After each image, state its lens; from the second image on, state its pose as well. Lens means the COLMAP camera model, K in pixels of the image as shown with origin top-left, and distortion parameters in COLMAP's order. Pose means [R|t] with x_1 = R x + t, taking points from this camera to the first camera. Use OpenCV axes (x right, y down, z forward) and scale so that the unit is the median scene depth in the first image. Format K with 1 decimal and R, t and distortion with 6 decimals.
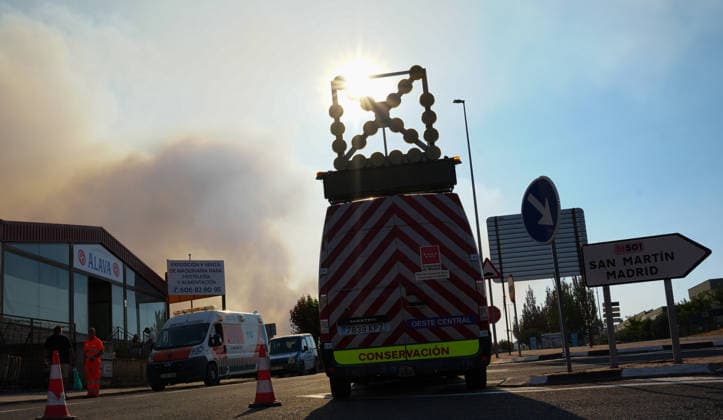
lens RADIAL K [[805.6, 0, 362.0], [0, 805.6, 261.6], [0, 0, 1]] dist [-0.162246, -0.006341]
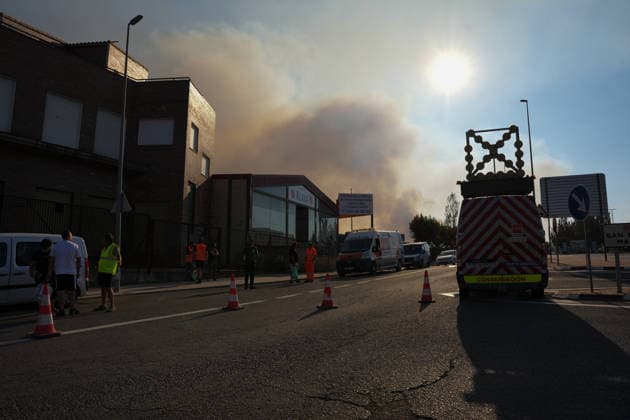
lens RADIAL K [[555.8, 0, 315.0], [0, 555.8, 210.0], [0, 0, 1]] dist [-0.192684, 0.318074]
pose [[0.976276, 0.033959, -0.213849, -0.065826], [-0.017043, 0.996612, 0.080457, -0.089648], [0.215857, -0.074904, 0.973548, -0.216057]]
